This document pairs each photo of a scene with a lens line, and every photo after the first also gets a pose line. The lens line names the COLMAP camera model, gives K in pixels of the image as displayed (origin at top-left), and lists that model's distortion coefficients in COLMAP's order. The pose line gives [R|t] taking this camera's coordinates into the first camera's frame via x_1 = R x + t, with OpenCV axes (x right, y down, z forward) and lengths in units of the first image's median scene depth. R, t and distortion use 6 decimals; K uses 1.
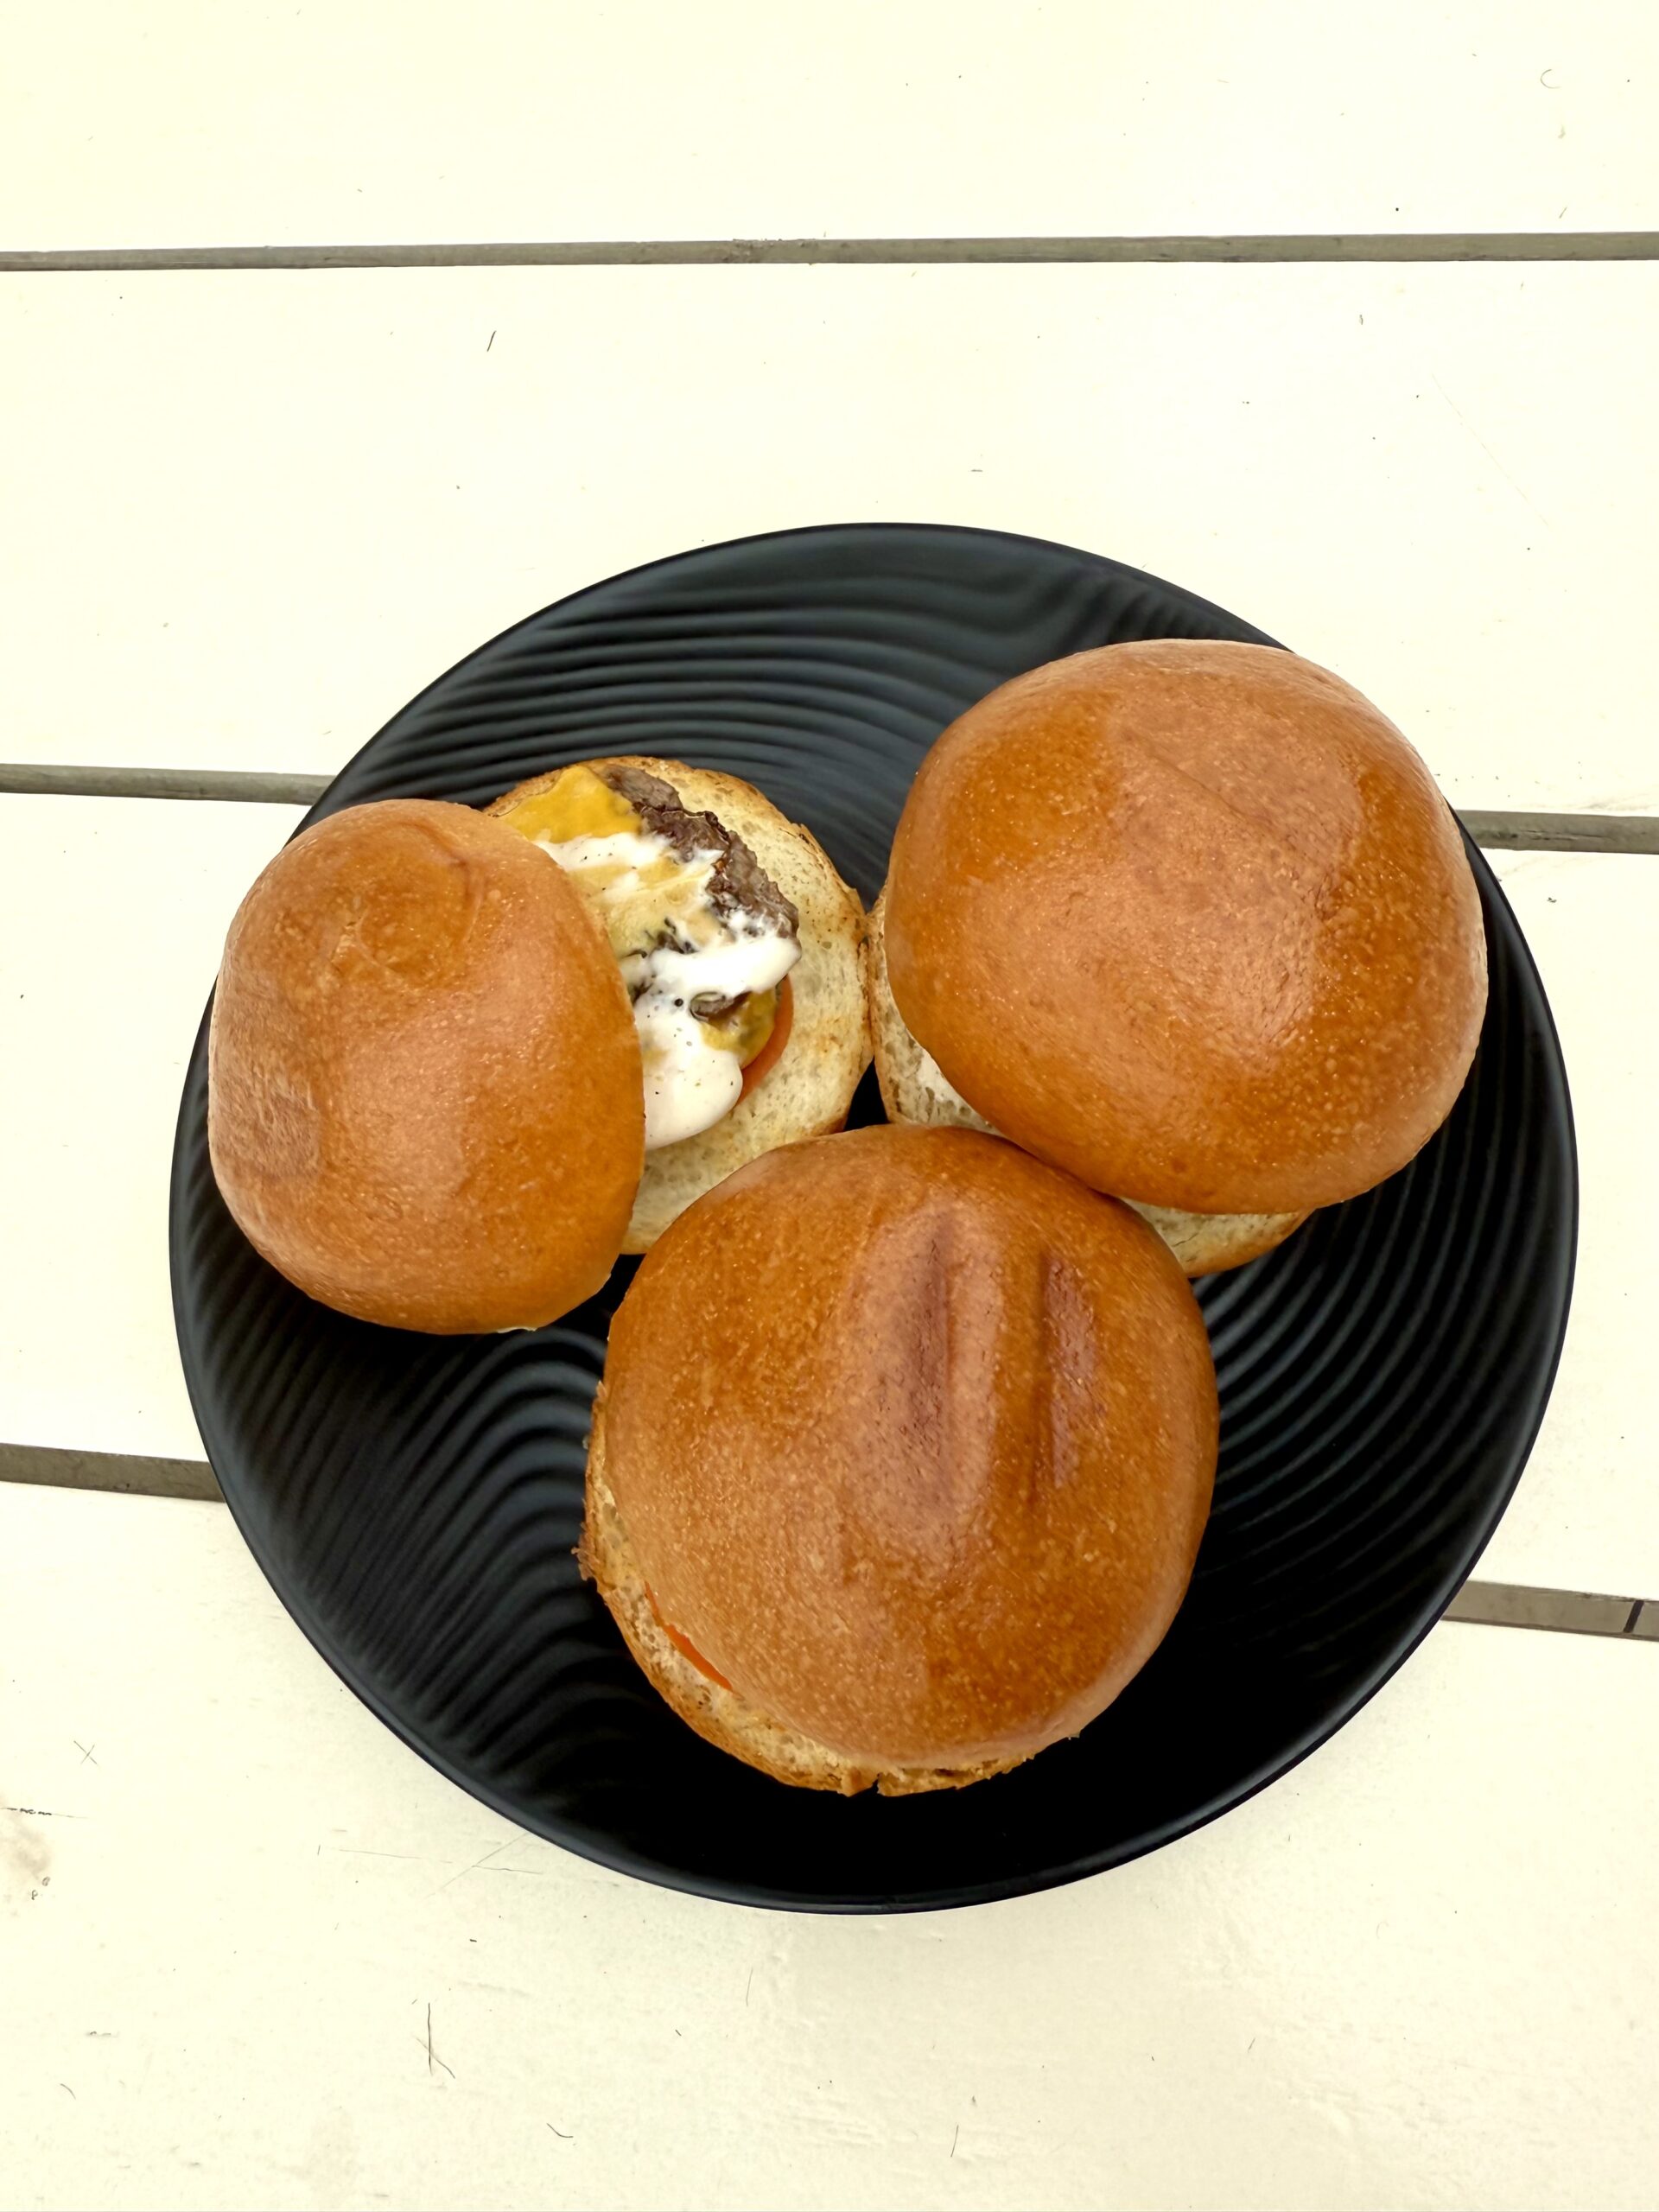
lens RADIAL K [[1529.8, 0, 829.5], [0, 1529.8, 1106.0], [0, 0, 1]] dist [0.004107, -0.000137]
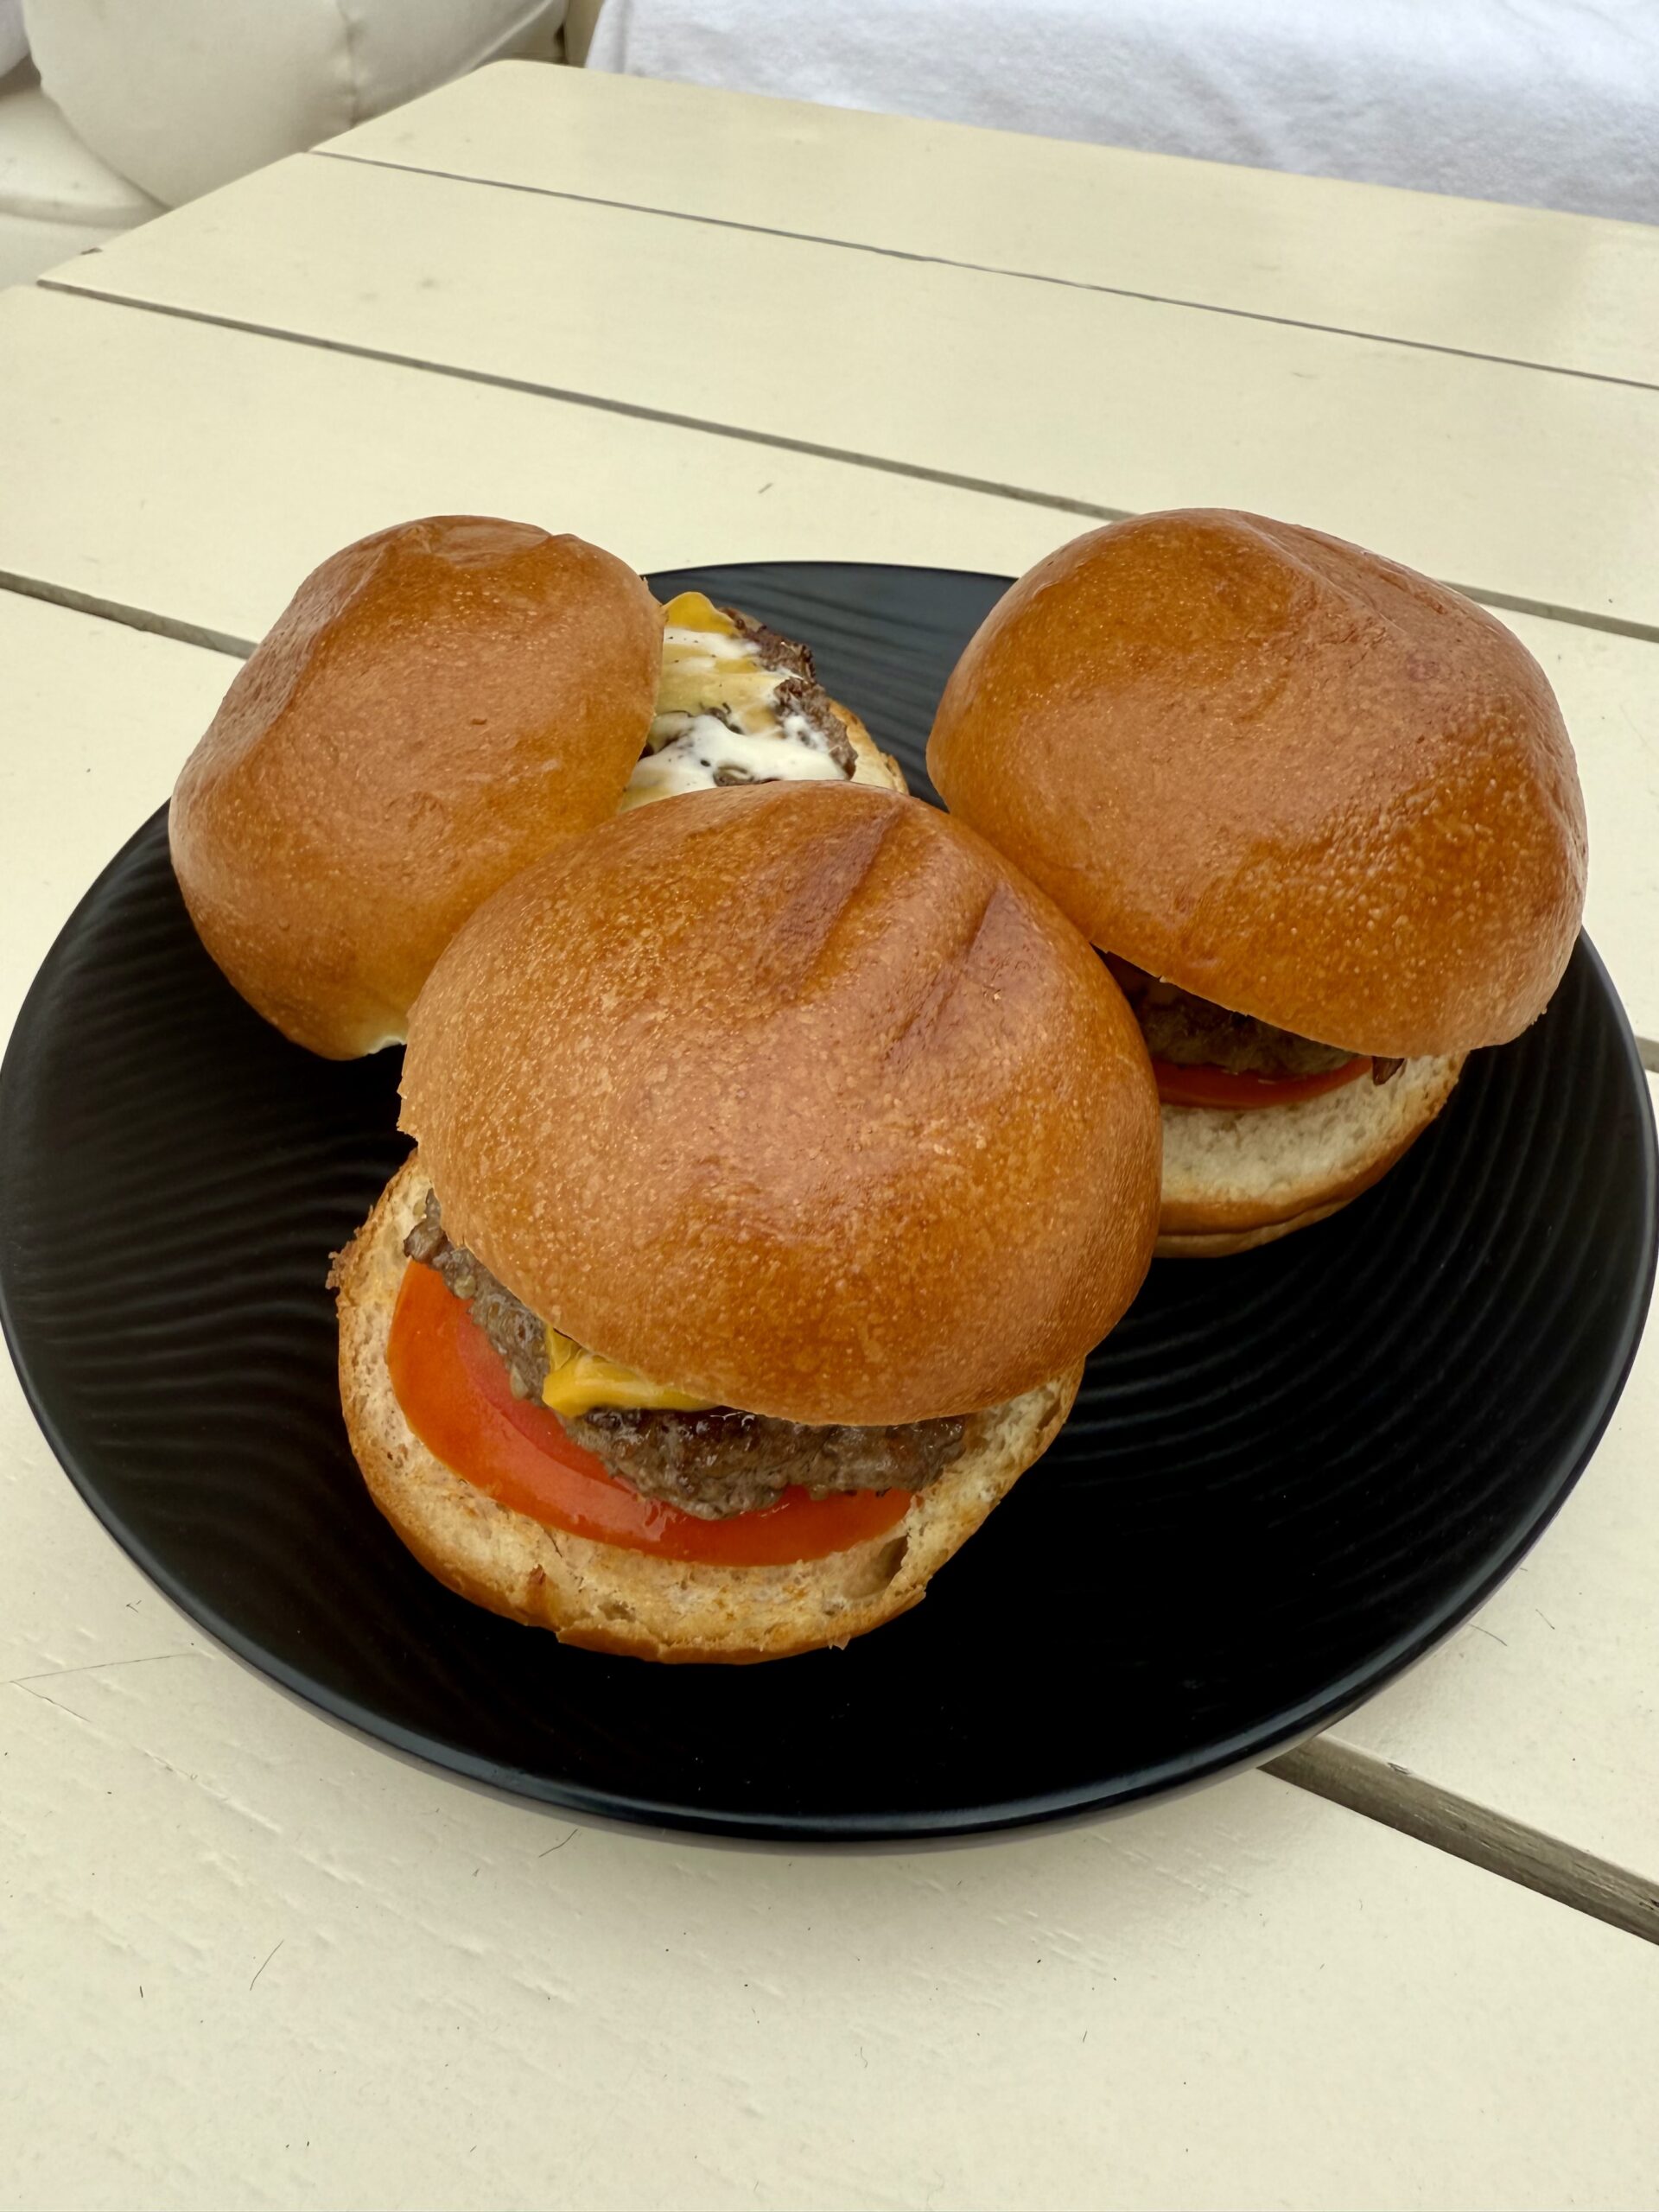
lens RADIAL K [[1575.2, 0, 806.4], [0, 1575.2, 1106.0], [0, 0, 1]] dist [-0.009857, -0.000889]
pose [[0.937578, 0.317910, -0.140998, 0.172716], [-0.347771, 0.855396, -0.383866, 0.491377], [-0.001425, 0.408940, 0.912560, 0.224911]]
